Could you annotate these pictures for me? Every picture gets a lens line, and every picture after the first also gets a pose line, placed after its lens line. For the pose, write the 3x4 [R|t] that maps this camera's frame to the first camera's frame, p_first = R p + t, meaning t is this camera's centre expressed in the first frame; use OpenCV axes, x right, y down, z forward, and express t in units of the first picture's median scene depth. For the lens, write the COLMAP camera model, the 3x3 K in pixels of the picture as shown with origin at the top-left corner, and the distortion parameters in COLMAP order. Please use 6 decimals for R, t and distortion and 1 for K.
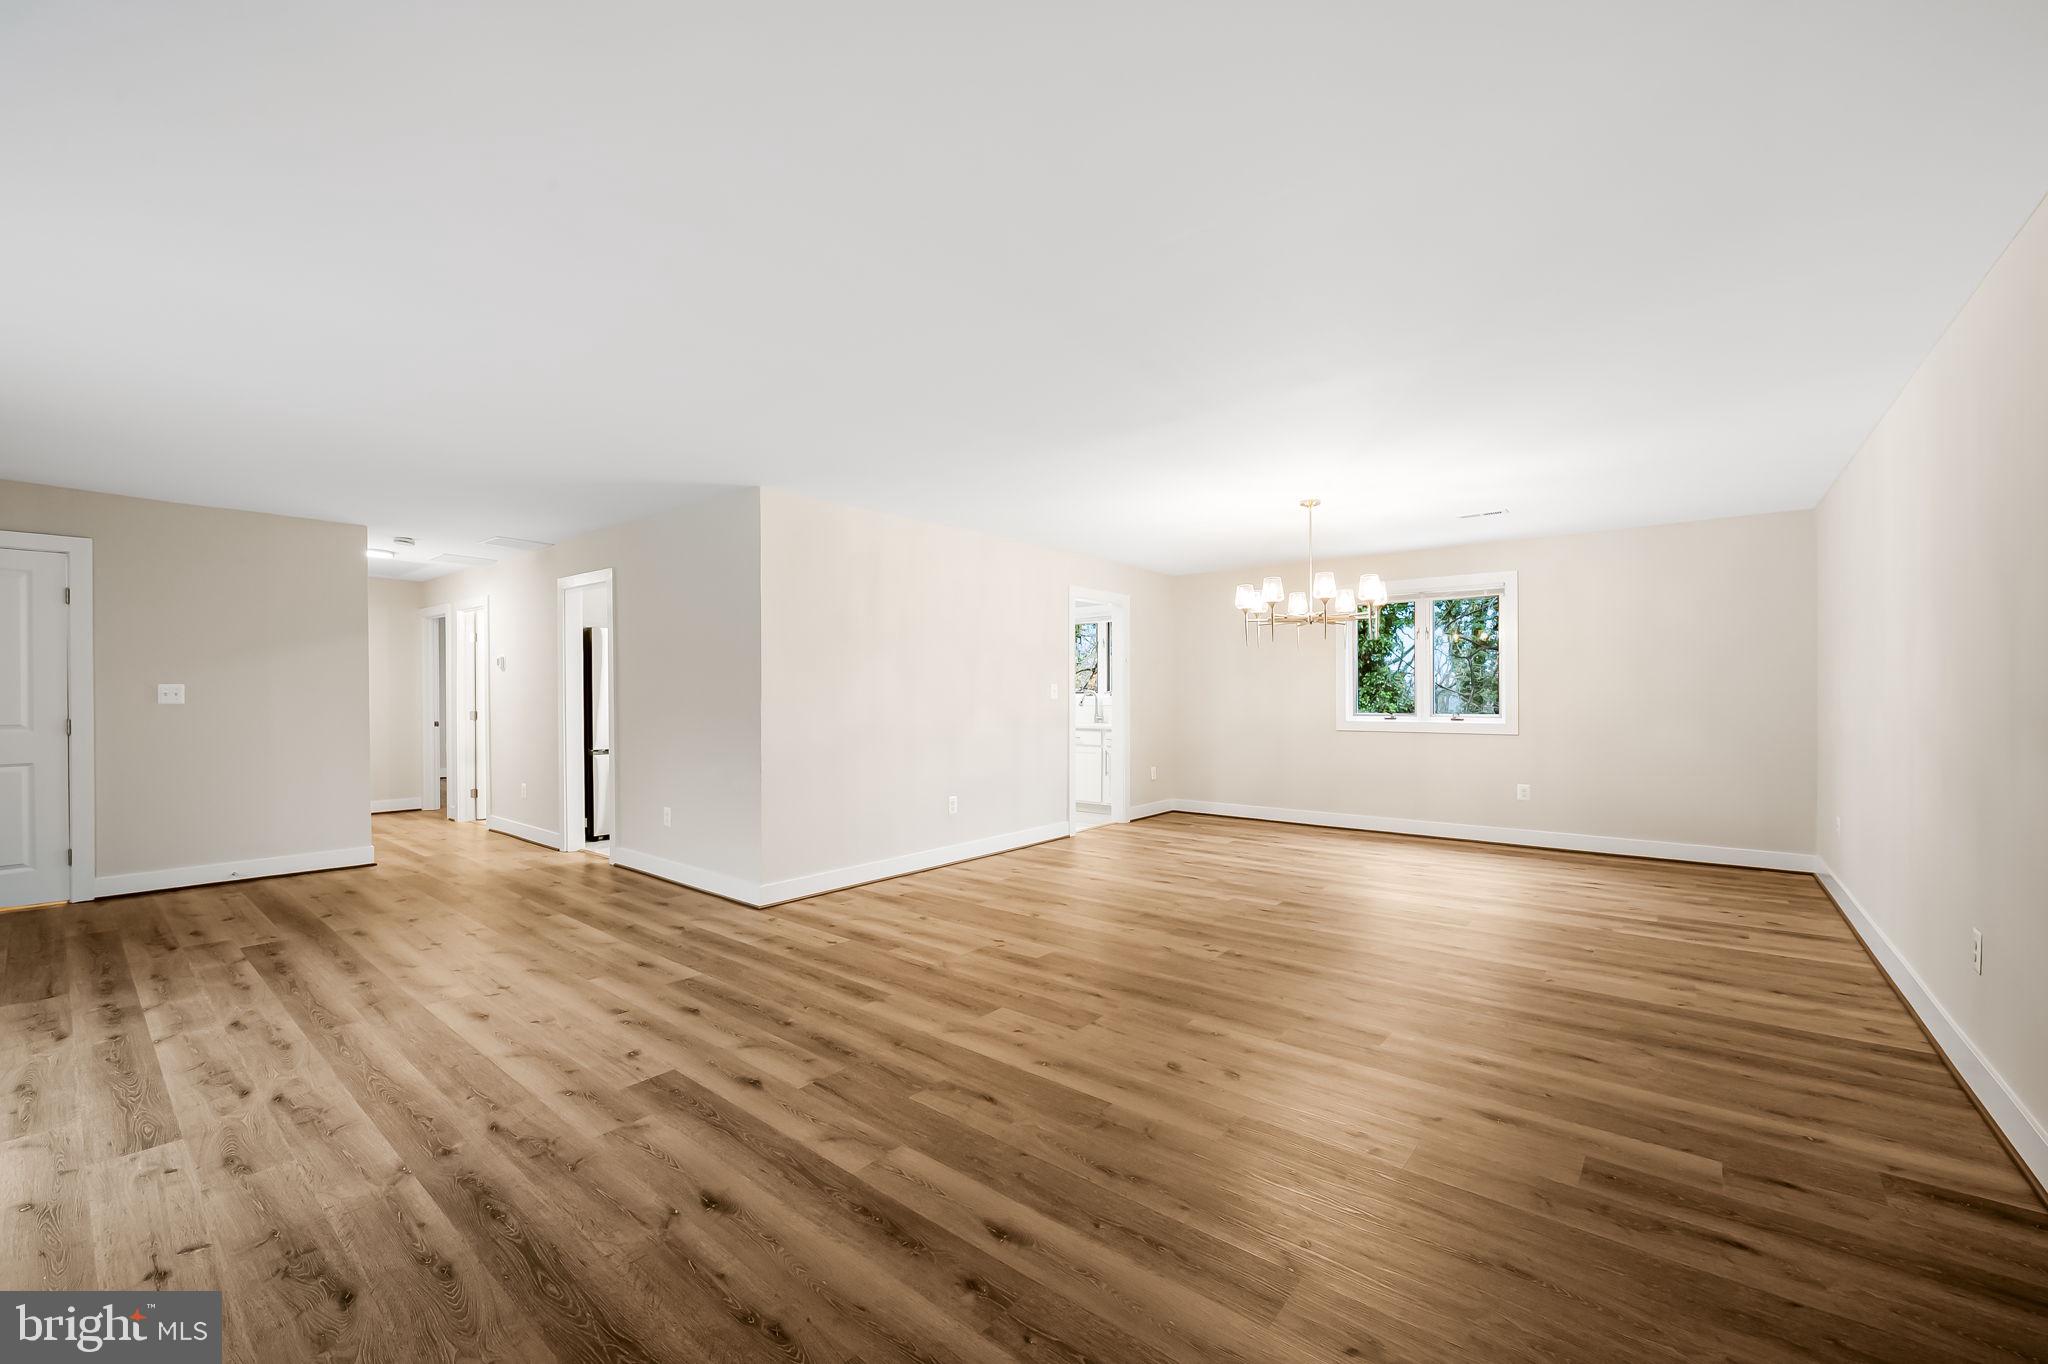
lens RADIAL K [[825.0, 0, 1034.1], [0, 825.0, 685.8], [0, 0, 1]] dist [0.000169, -0.000091]
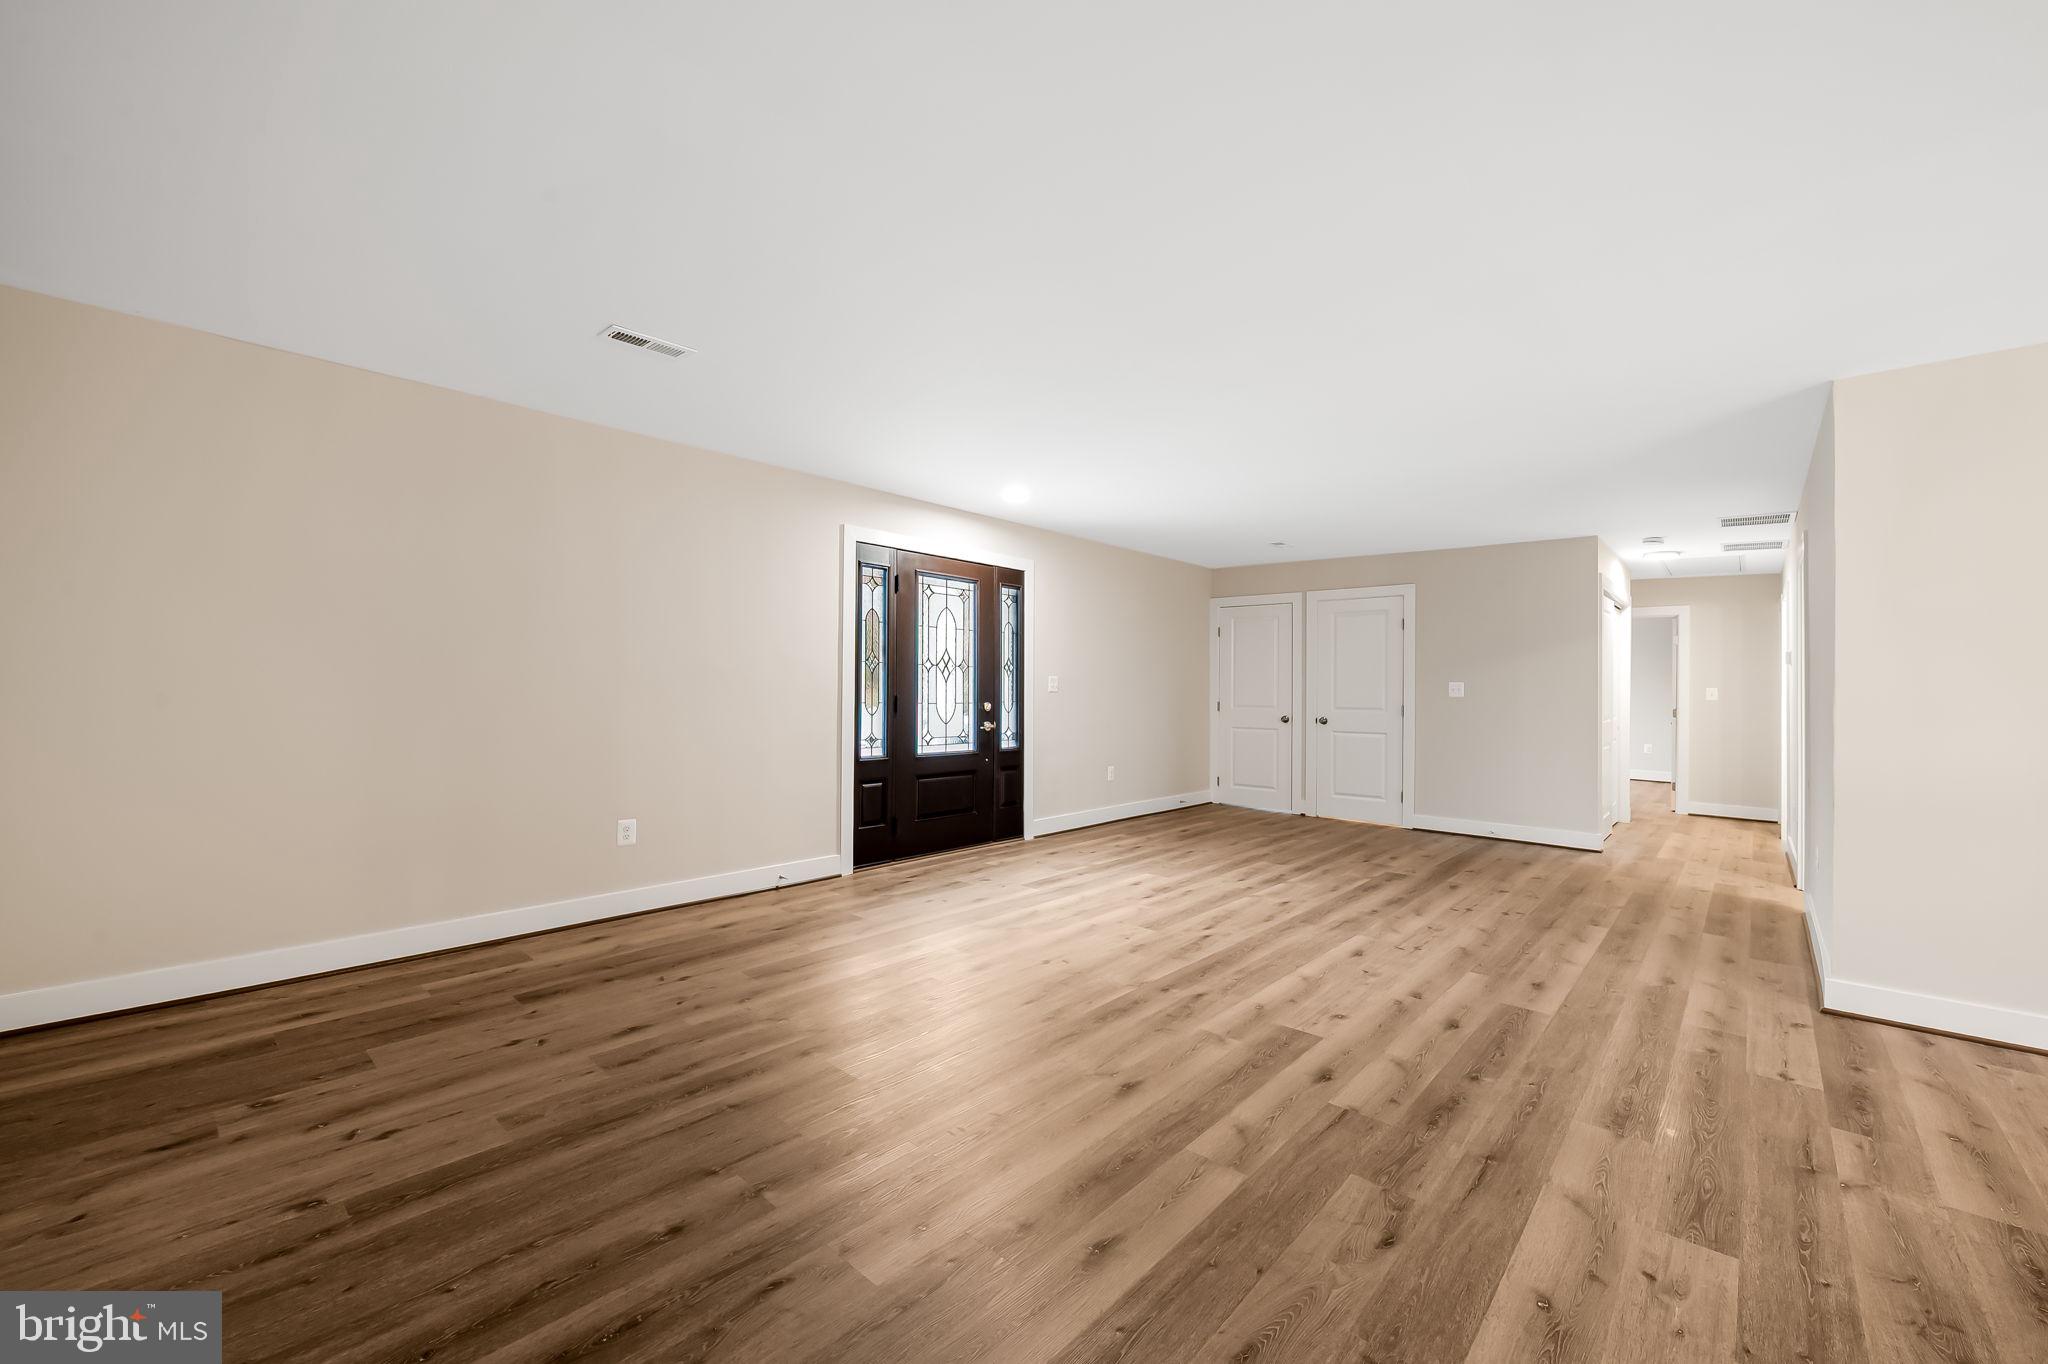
lens RADIAL K [[814.9, 0, 1026.9], [0, 814.9, 671.3], [0, 0, 1]] dist [0.000268, 0.000094]
pose [[-0.045001, -0.019730, -0.998792, 0.528804], [-0.007371, 0.999784, -0.019418, 0.018211], [0.998960, 0.006488, -0.045137, 0.561689]]
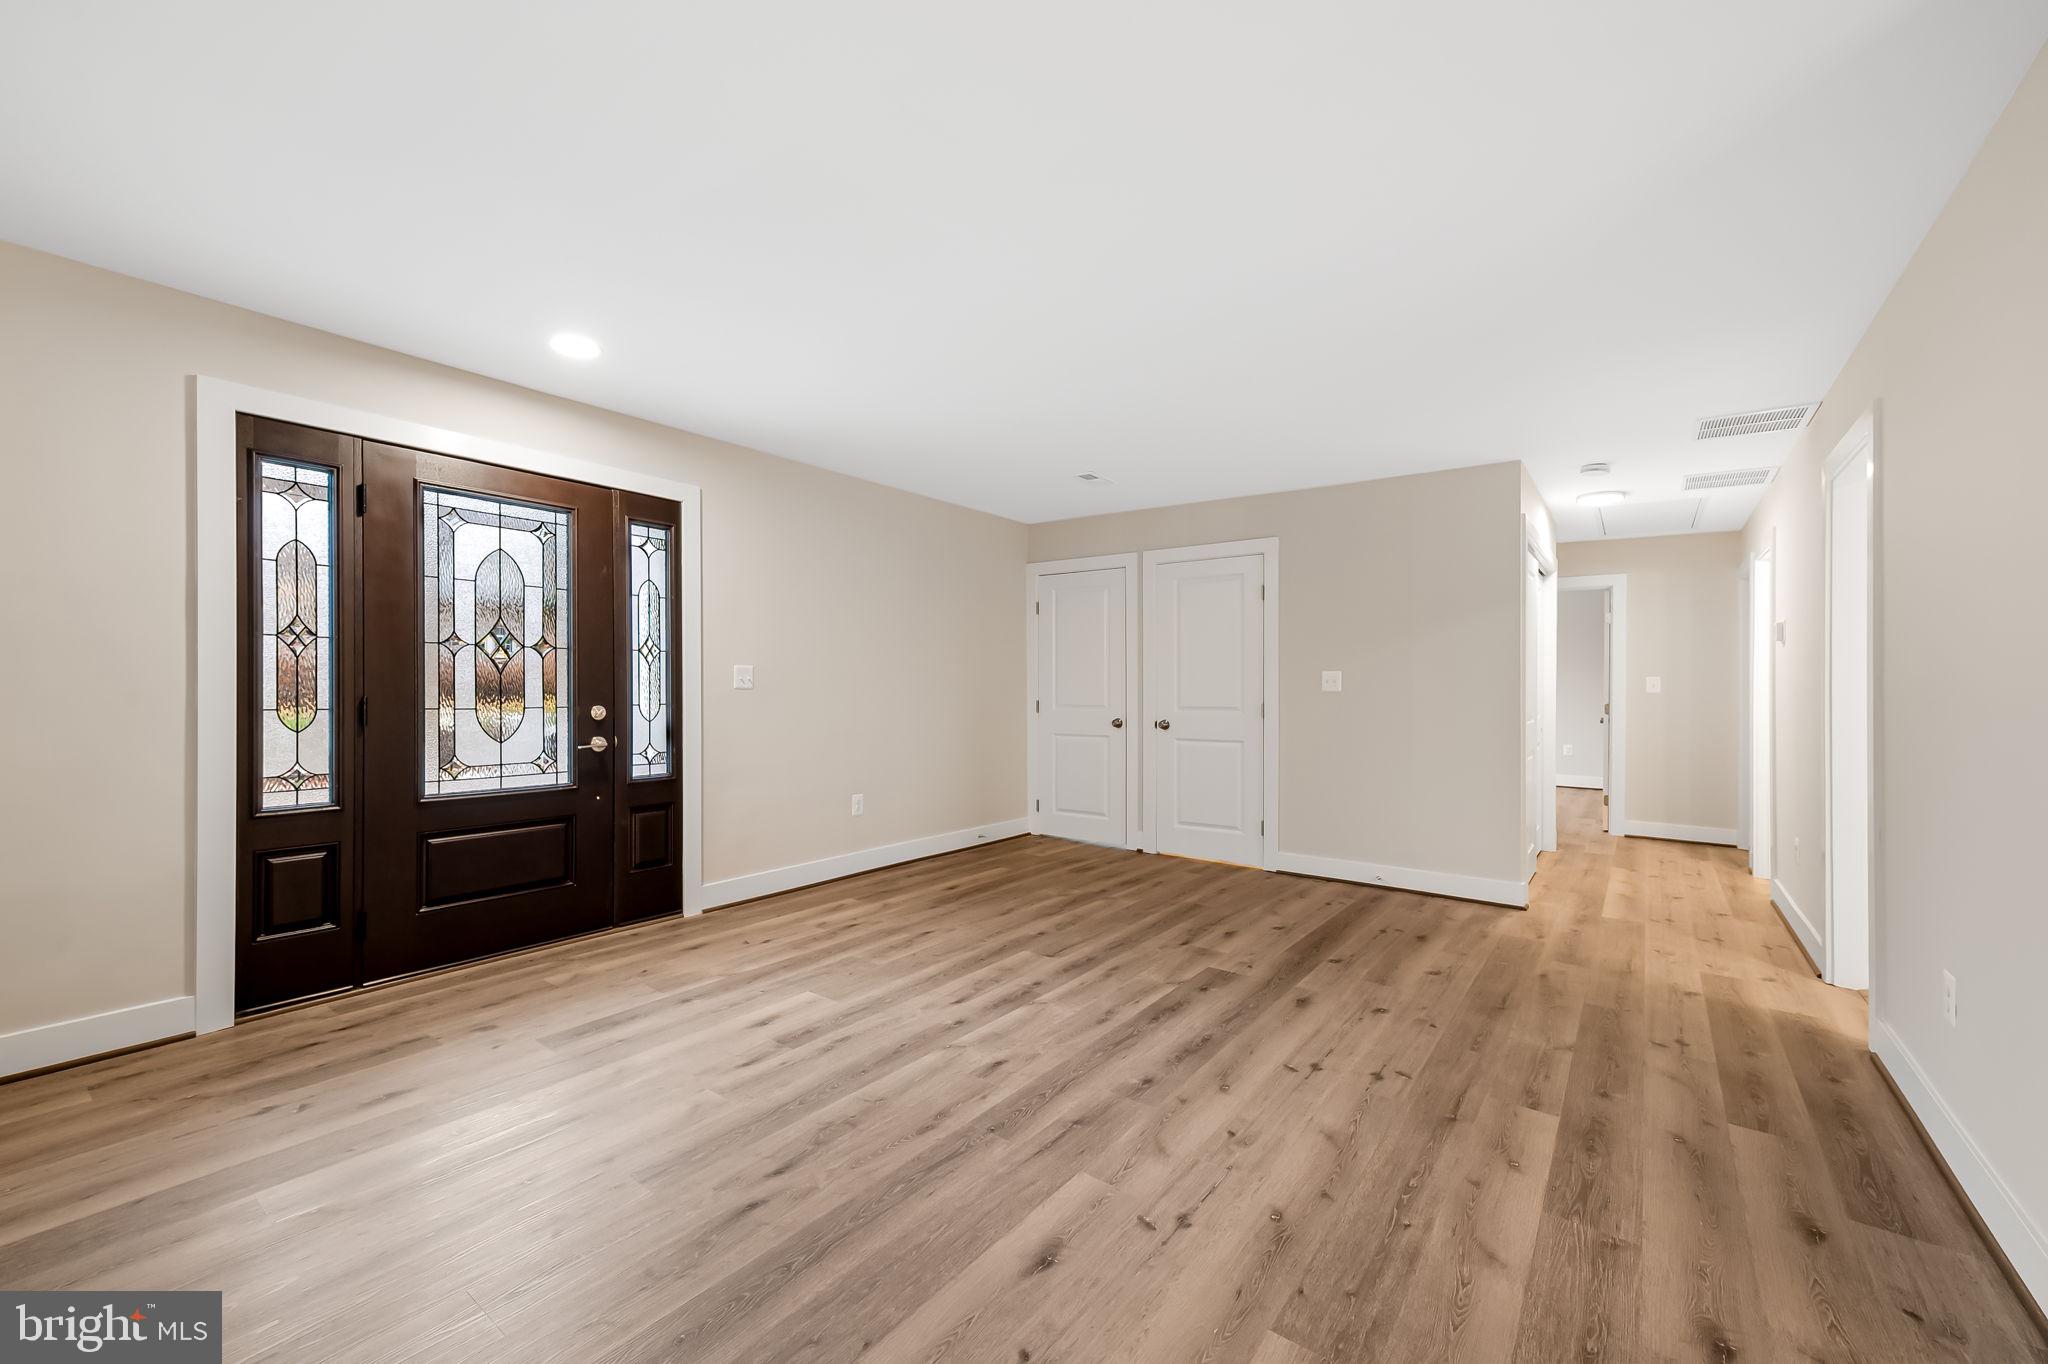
lens RADIAL K [[817.0, 0, 1024.0], [0, 817.0, 682.0], [0, 0, 1]] dist [0.015136, -0.000087]
pose [[0.037374, -0.005500, -0.999286, -0.129782], [0.001265, 0.999984, -0.005456, 0.026541], [0.999301, -0.001060, 0.037380, 0.949858]]
